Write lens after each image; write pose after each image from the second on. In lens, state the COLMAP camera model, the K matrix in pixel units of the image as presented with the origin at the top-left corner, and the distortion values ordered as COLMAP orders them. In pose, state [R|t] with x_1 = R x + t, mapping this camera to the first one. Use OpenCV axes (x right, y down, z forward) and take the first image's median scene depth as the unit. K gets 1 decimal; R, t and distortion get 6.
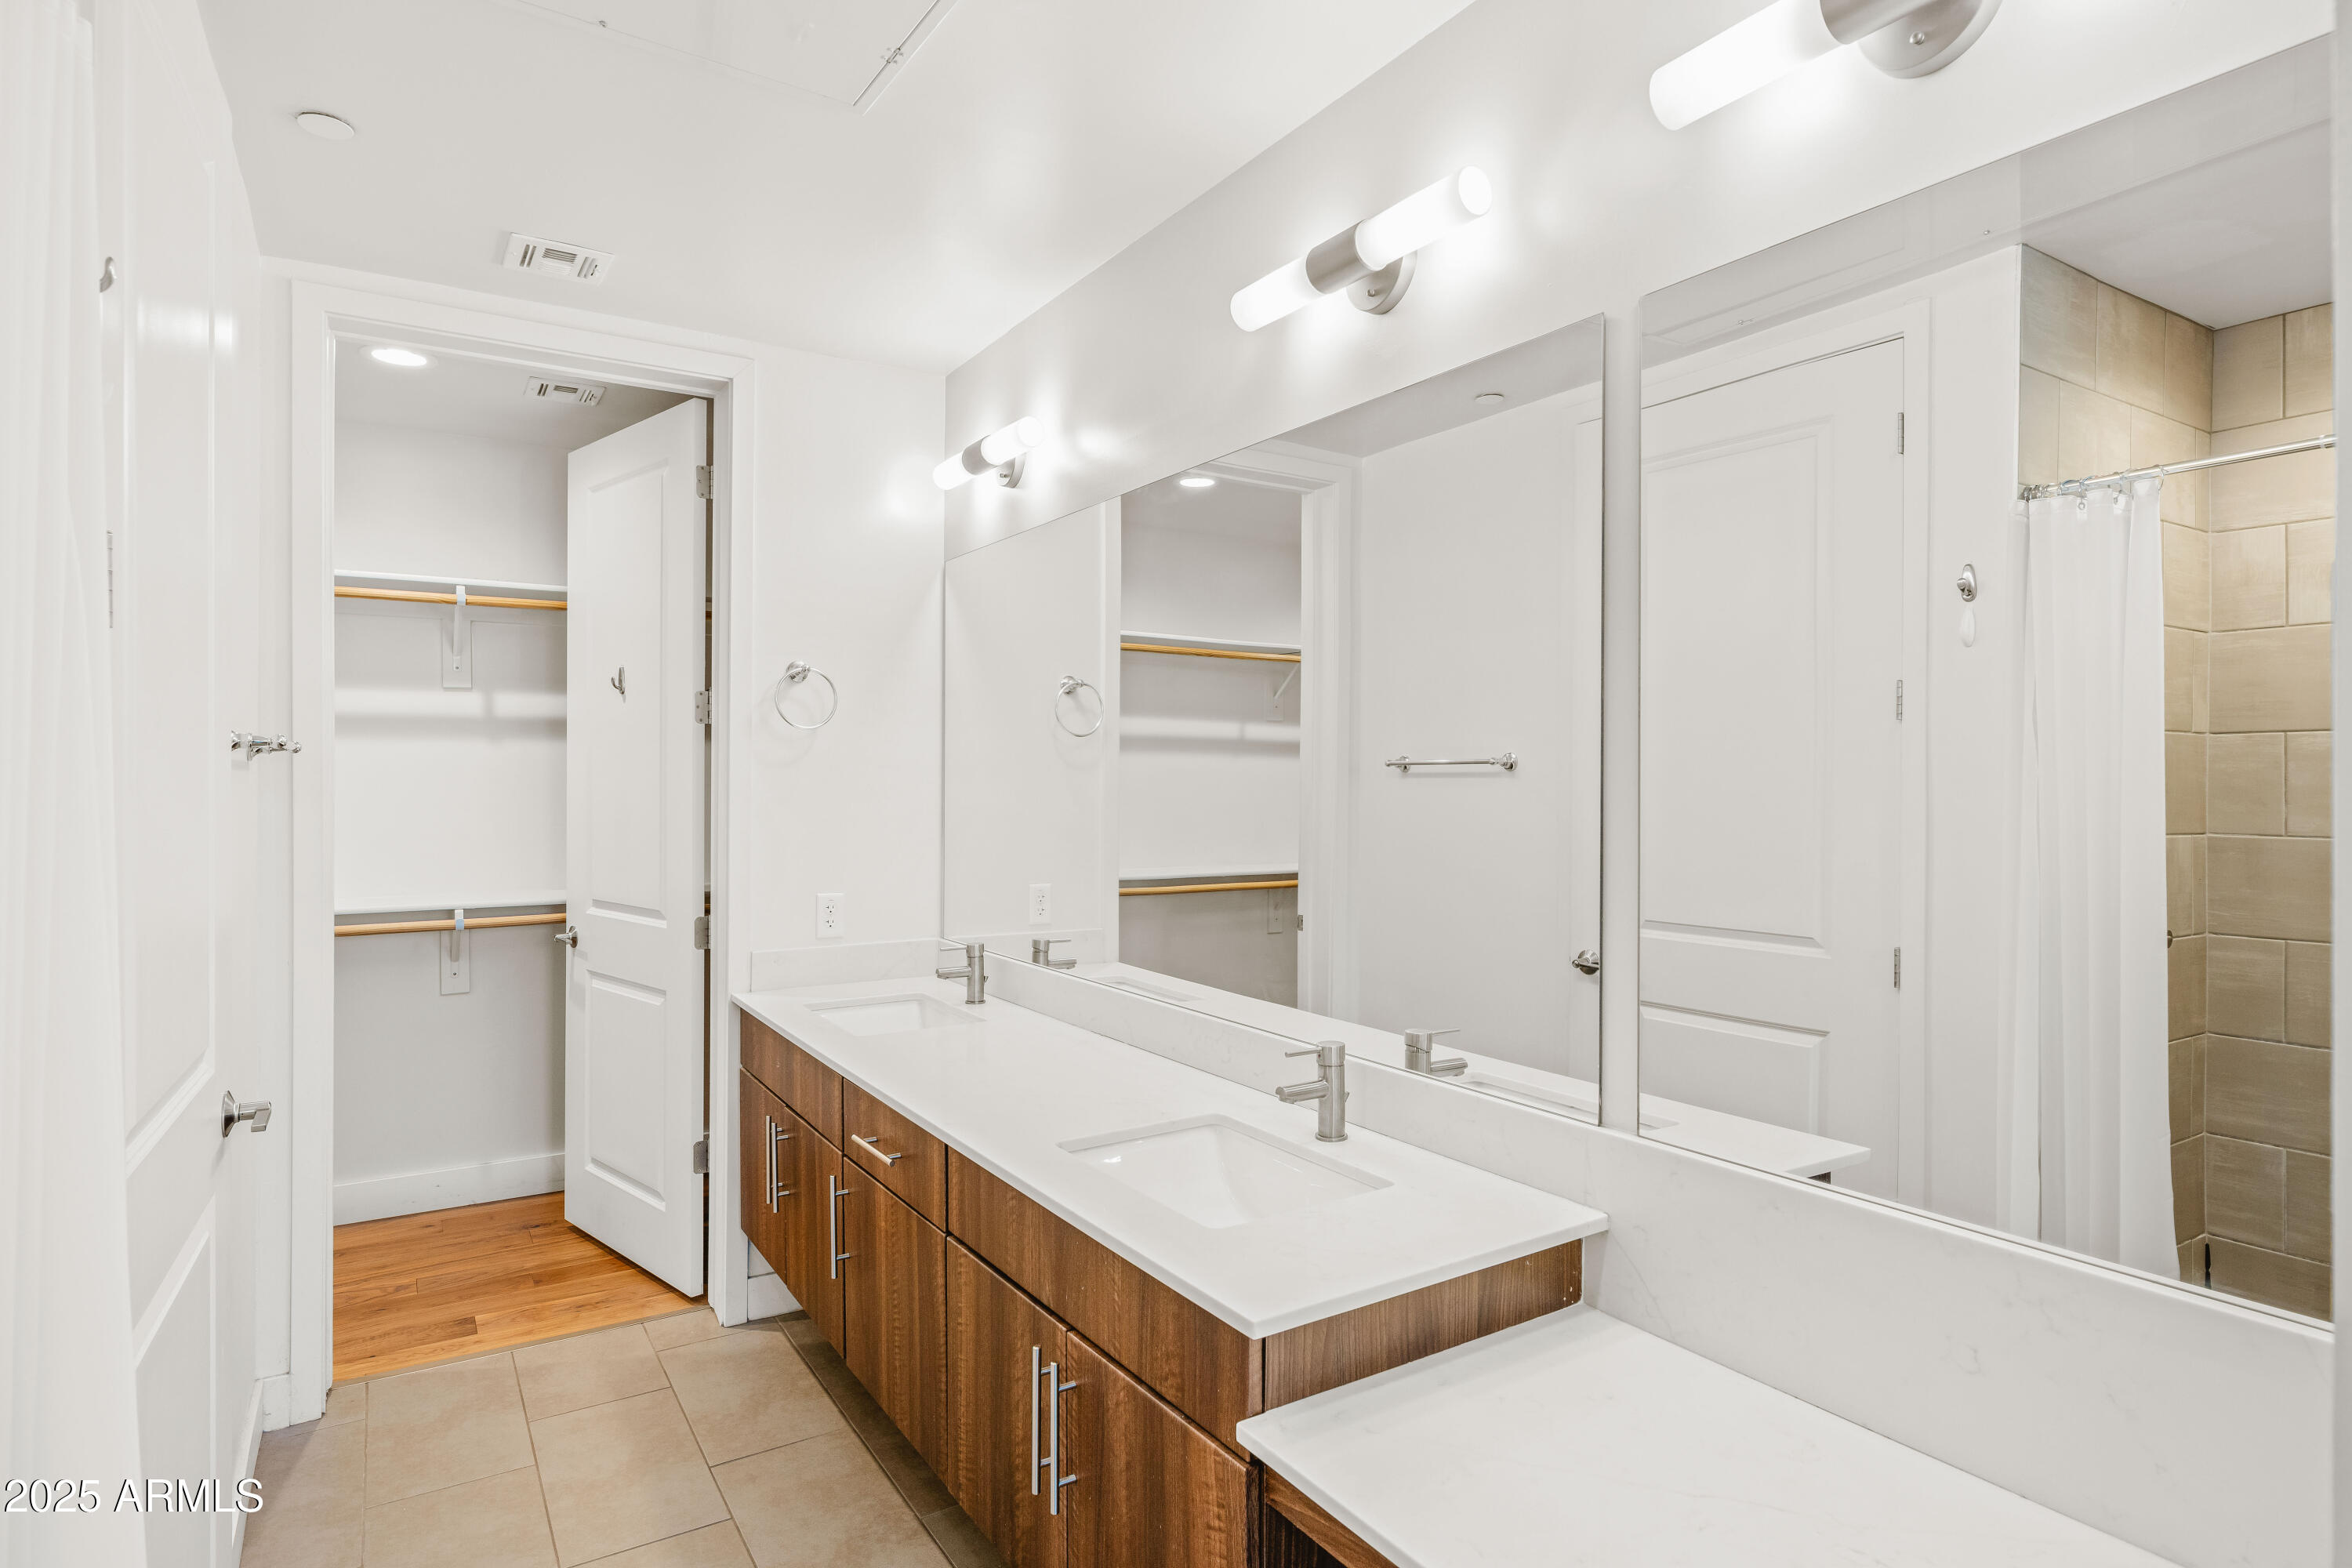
lens RADIAL K [[1182.3, 0, 1176.0], [0, 1182.3, 784.0], [0, 0, 1]] dist [0.001370, 0.000361]
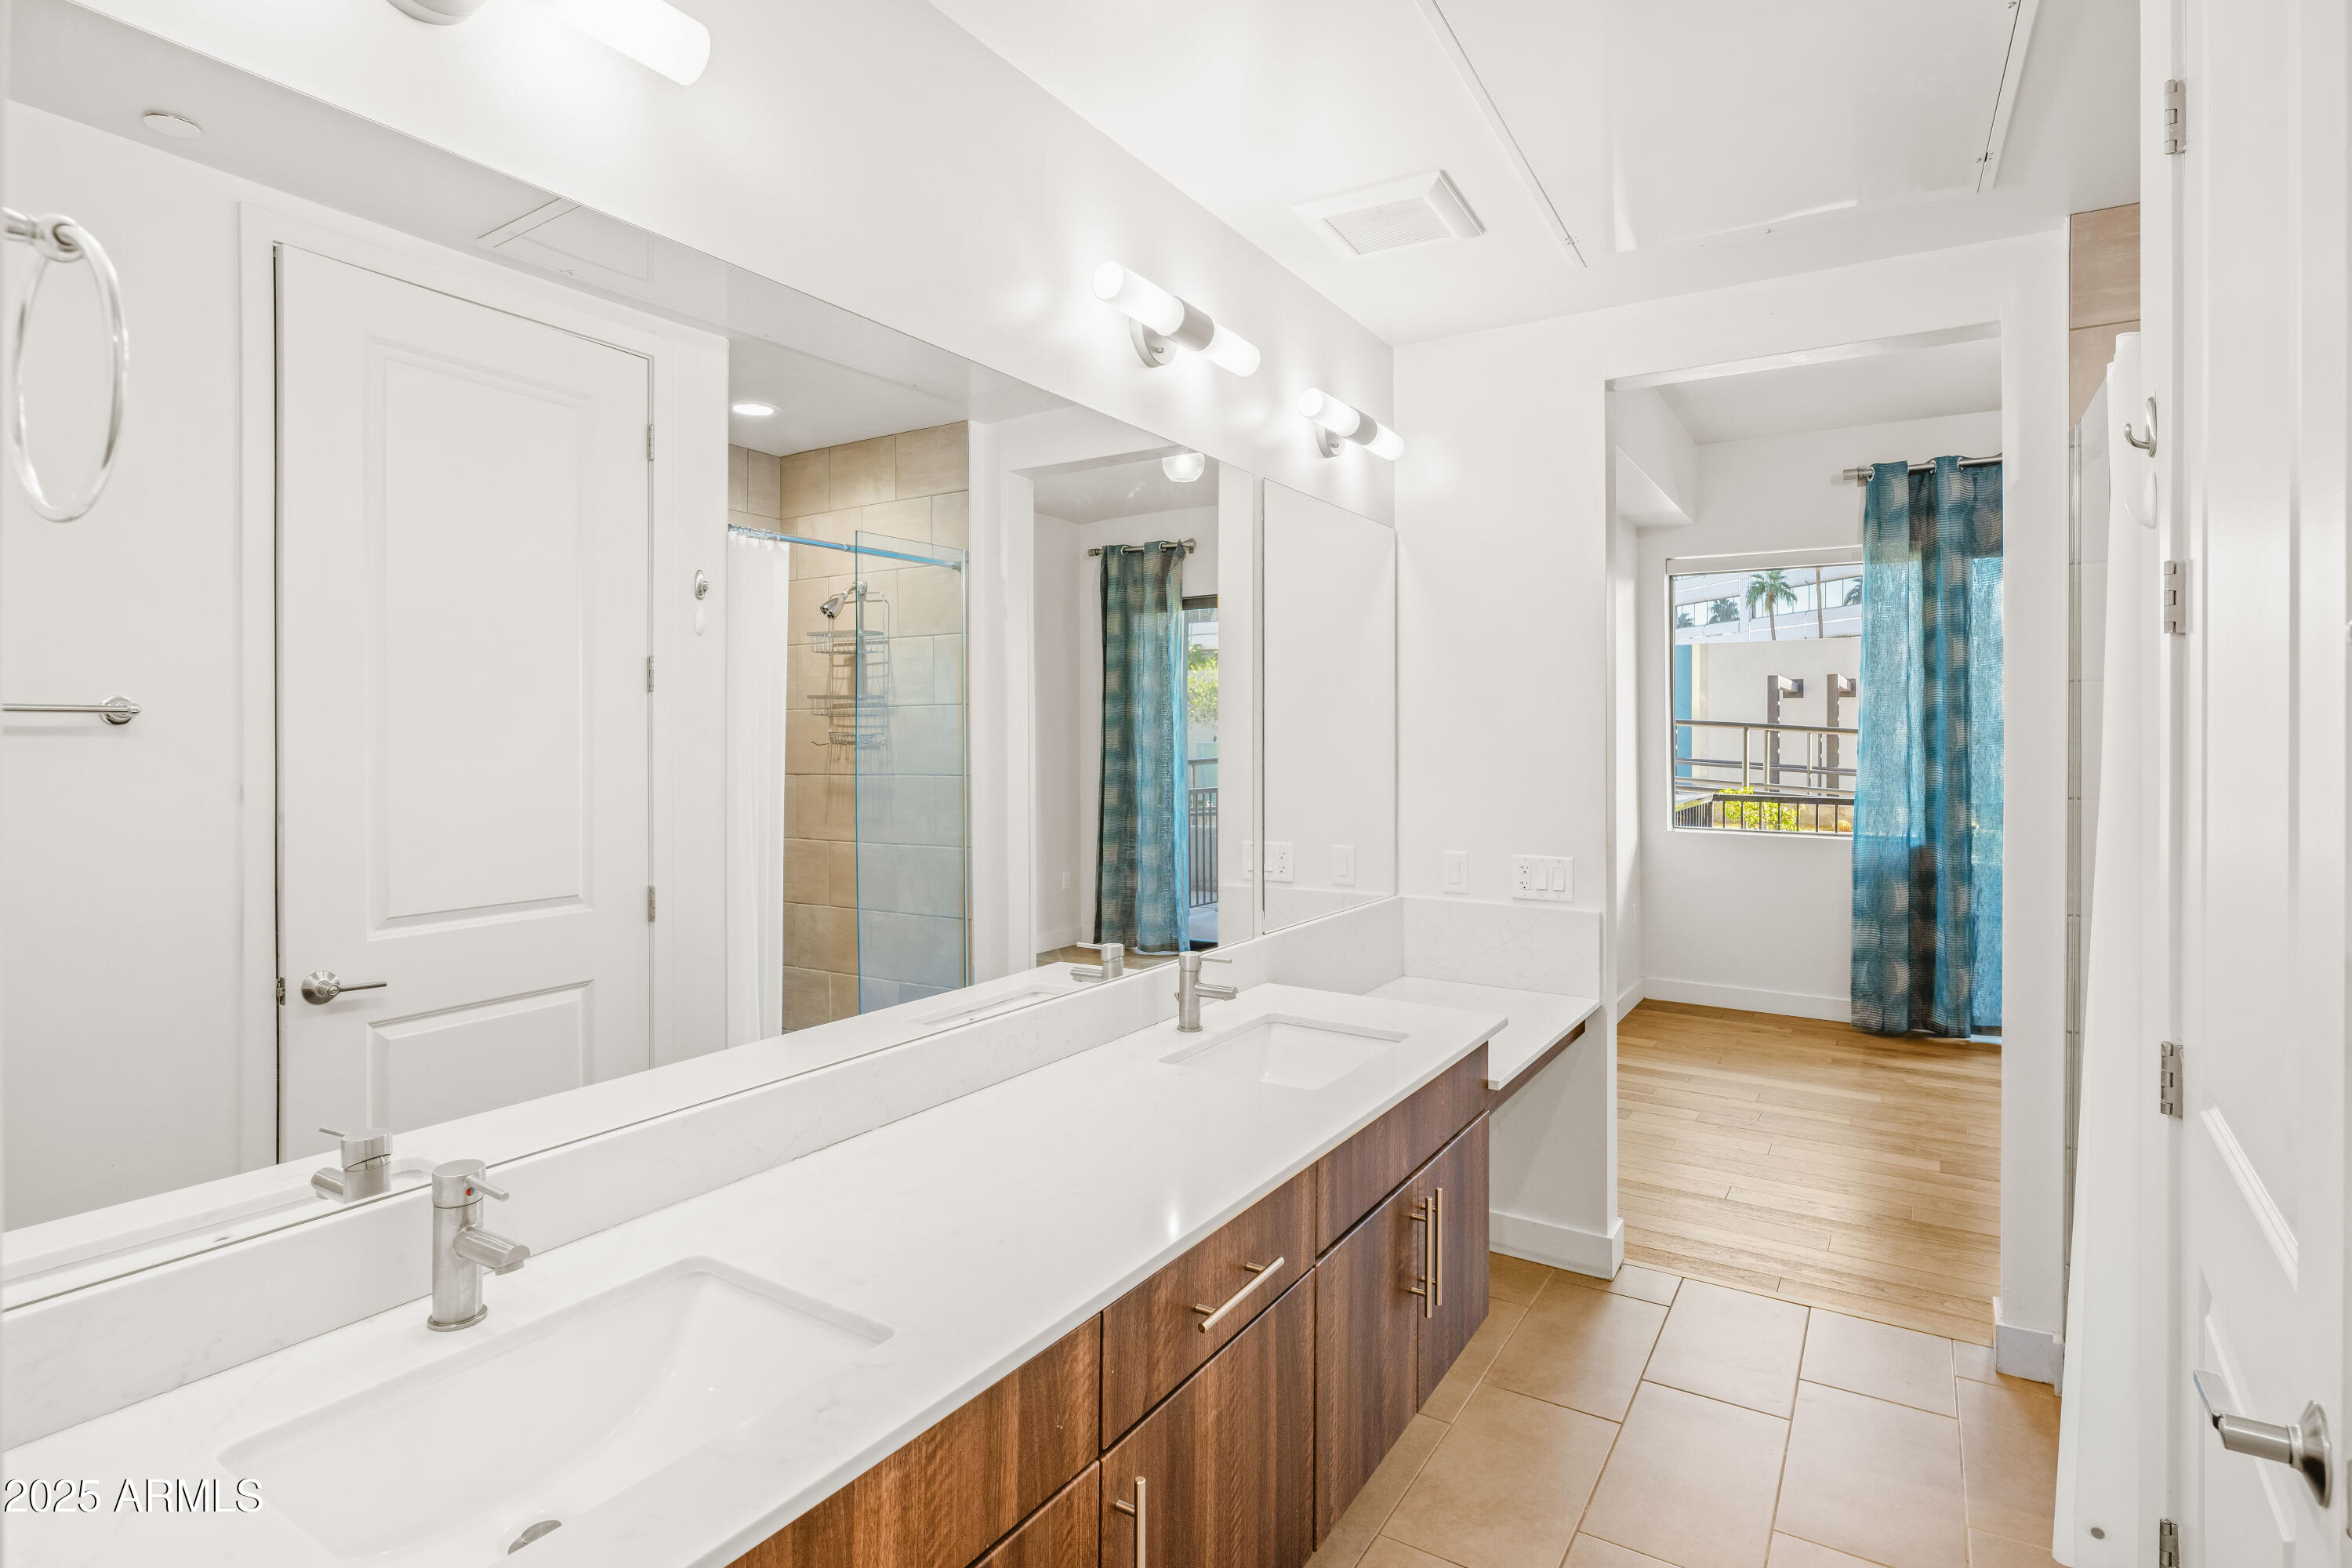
lens RADIAL K [[1198.3, 0, 1178.2], [0, 1198.3, 728.9], [0, 0, 1]] dist [0.052661, -0.079910]
pose [[-0.437372, 0.008237, 0.899243, -0.679182], [-0.000616, 0.999955, -0.009459, -0.004915], [-0.899280, -0.004691, -0.437348, 1.053512]]
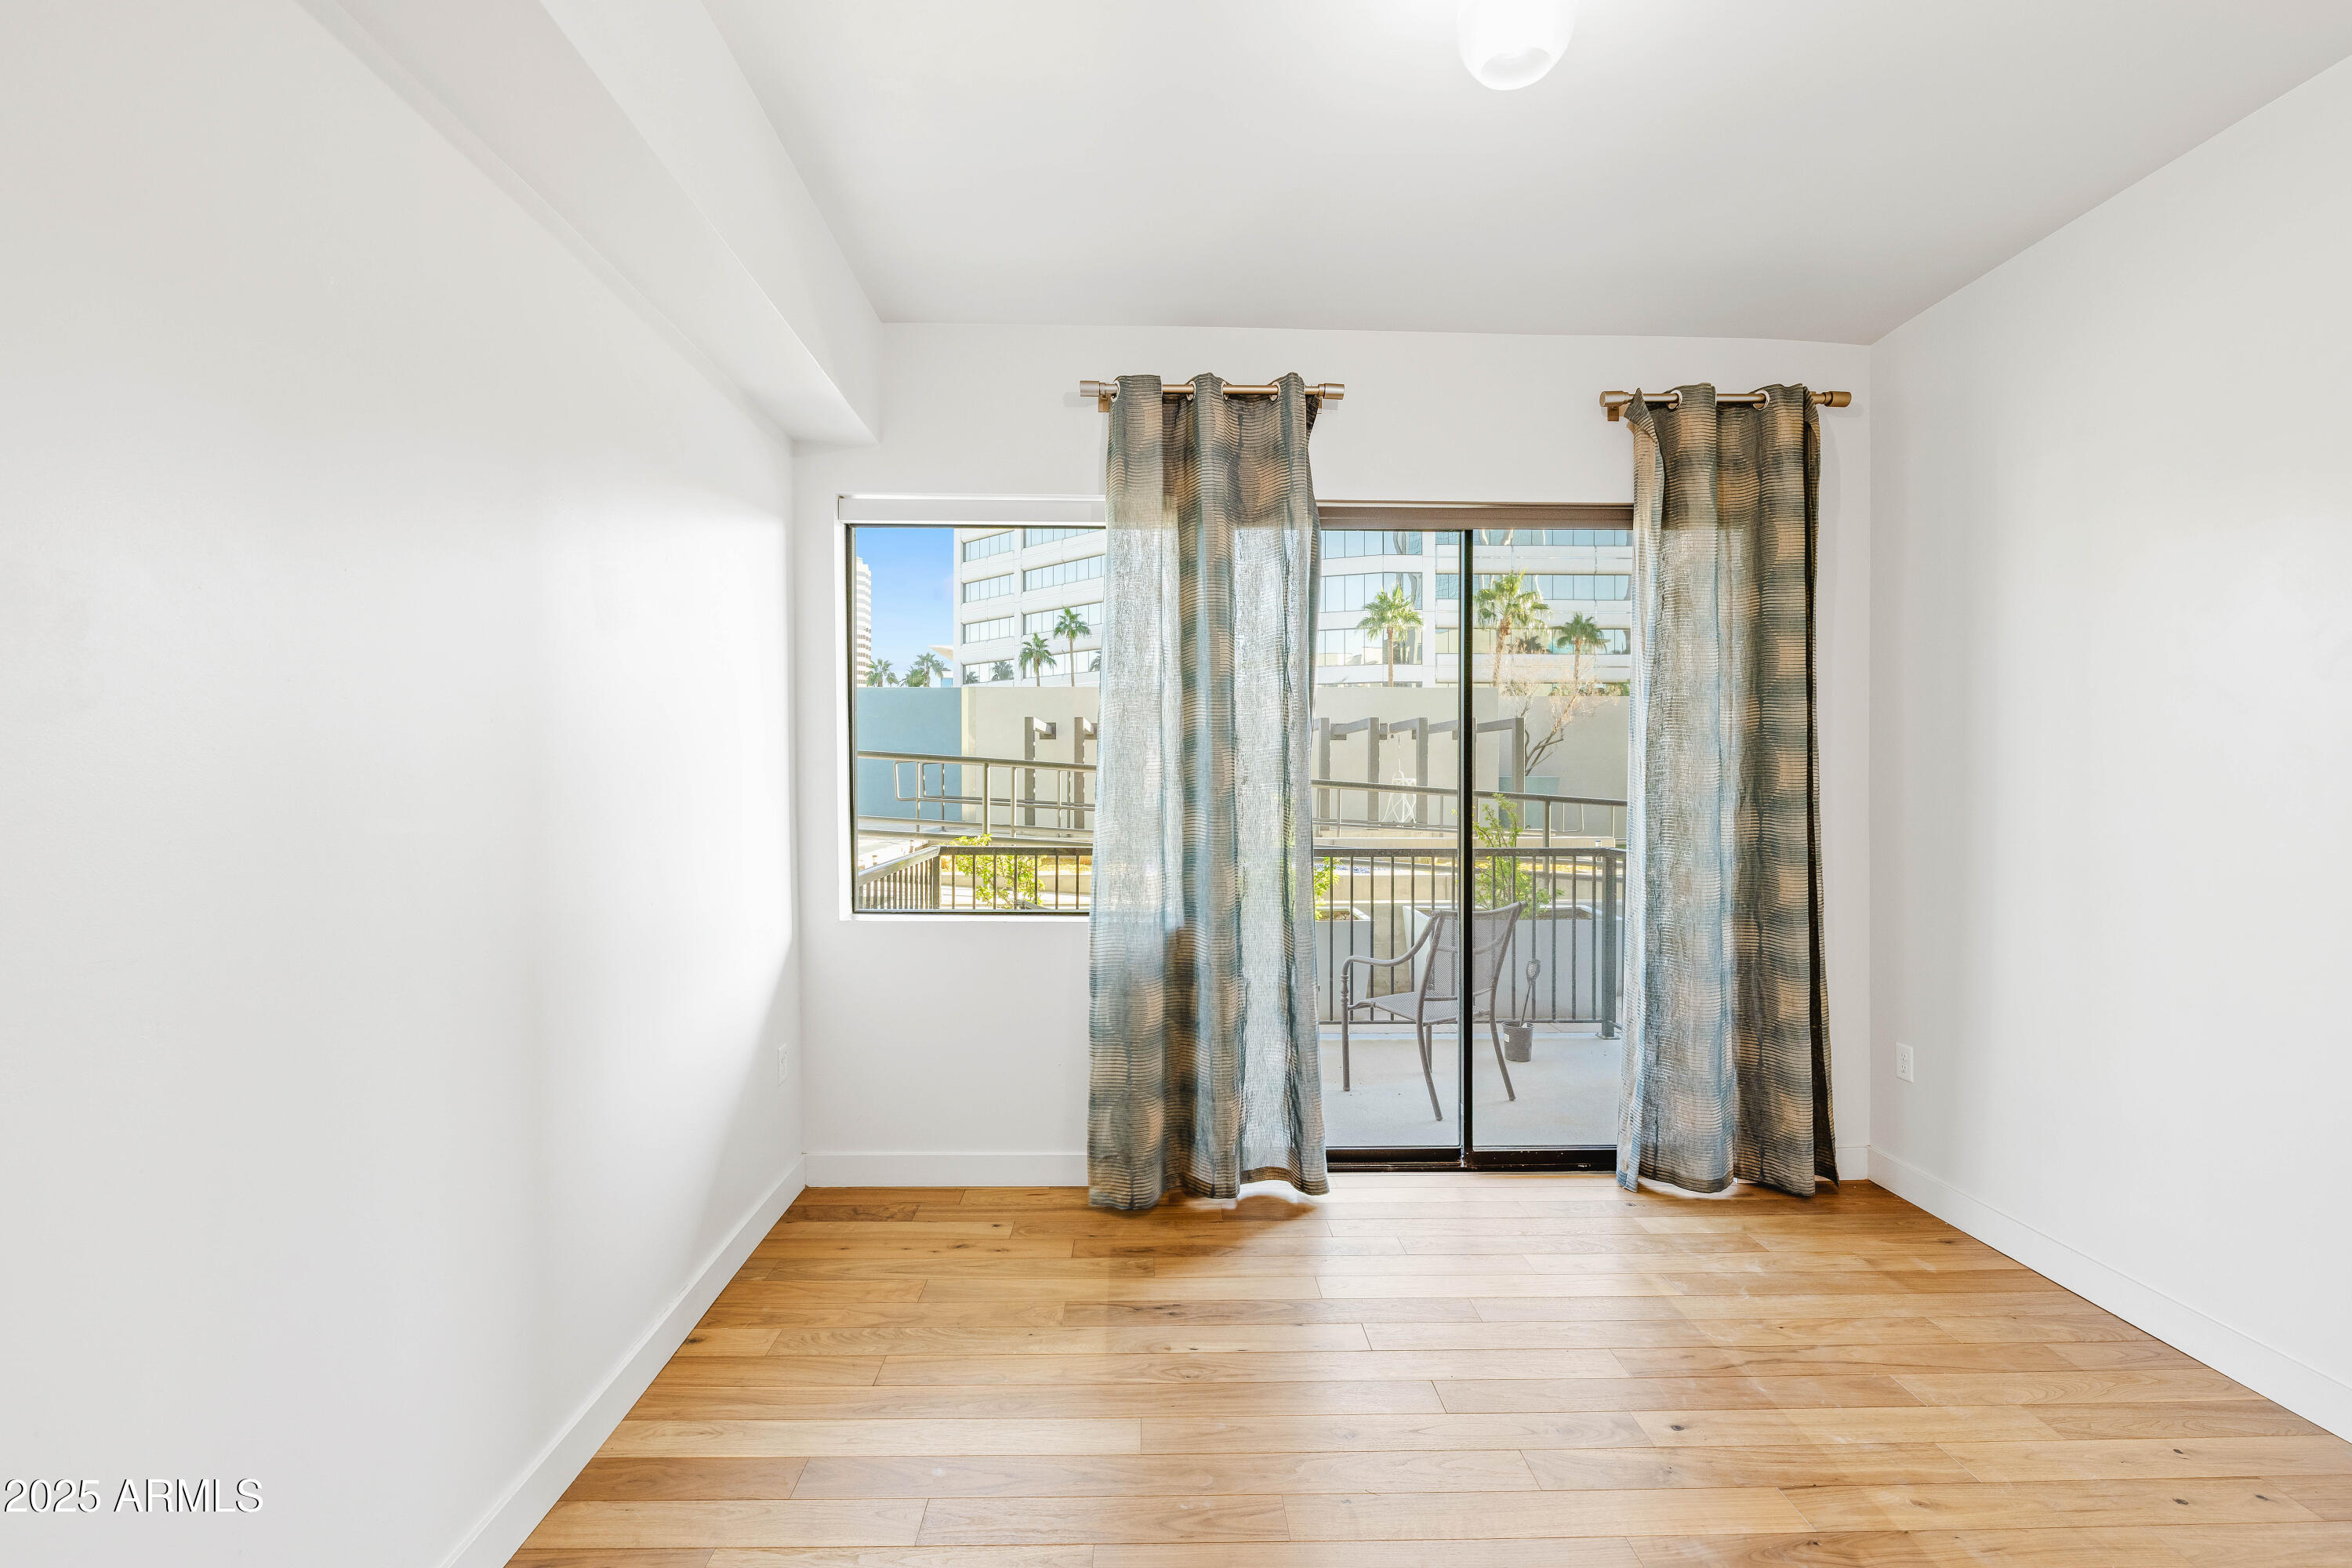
lens RADIAL K [[1083.8, 0, 1179.4], [0, 1083.8, 722.2], [0, 0, 1]] dist [0.000751, -0.000232]
pose [[-0.861702, 0.032765, 0.506356, -0.492724], [0.008038, 0.998669, -0.050944, -0.005084], [-0.507351, -0.039828, -0.860819, 0.784019]]
